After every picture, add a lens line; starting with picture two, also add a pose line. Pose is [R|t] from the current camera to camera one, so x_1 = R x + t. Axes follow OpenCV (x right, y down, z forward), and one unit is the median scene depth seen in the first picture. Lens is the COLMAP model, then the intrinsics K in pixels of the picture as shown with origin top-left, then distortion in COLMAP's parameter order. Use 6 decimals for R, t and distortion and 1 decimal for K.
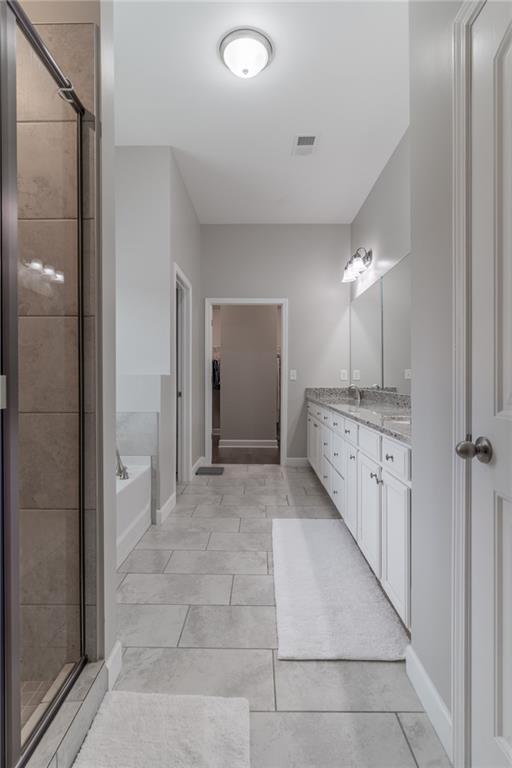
lens RADIAL K [[395.2, 0, 256.0], [0, 395.2, 384.0], [0, 0, 1]] dist [-0.001443, 0.000541]
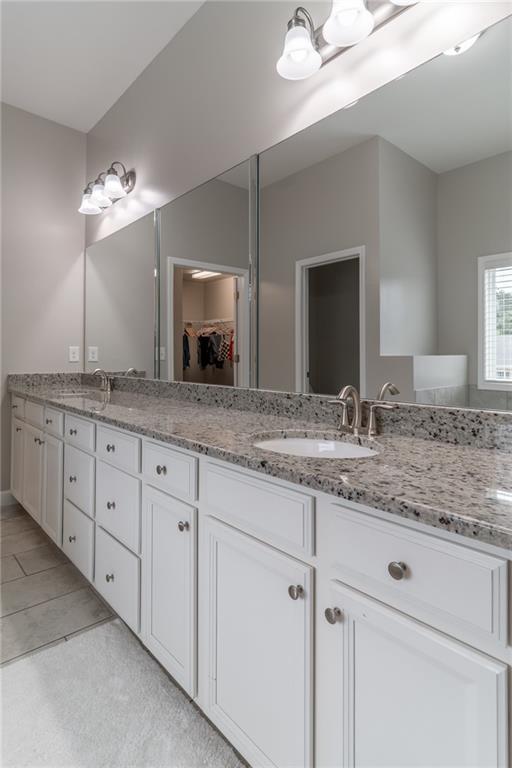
lens RADIAL K [[340.0, 0, 256.4], [0, 340.0, 365.2], [0, 0, 1]] dist [-0.002665, -0.000309]
pose [[0.672765, -0.008130, 0.739811, 0.000513], [0.000582, 0.999945, 0.010460, -0.010148], [-0.739856, -0.006607, 0.672733, 0.407908]]
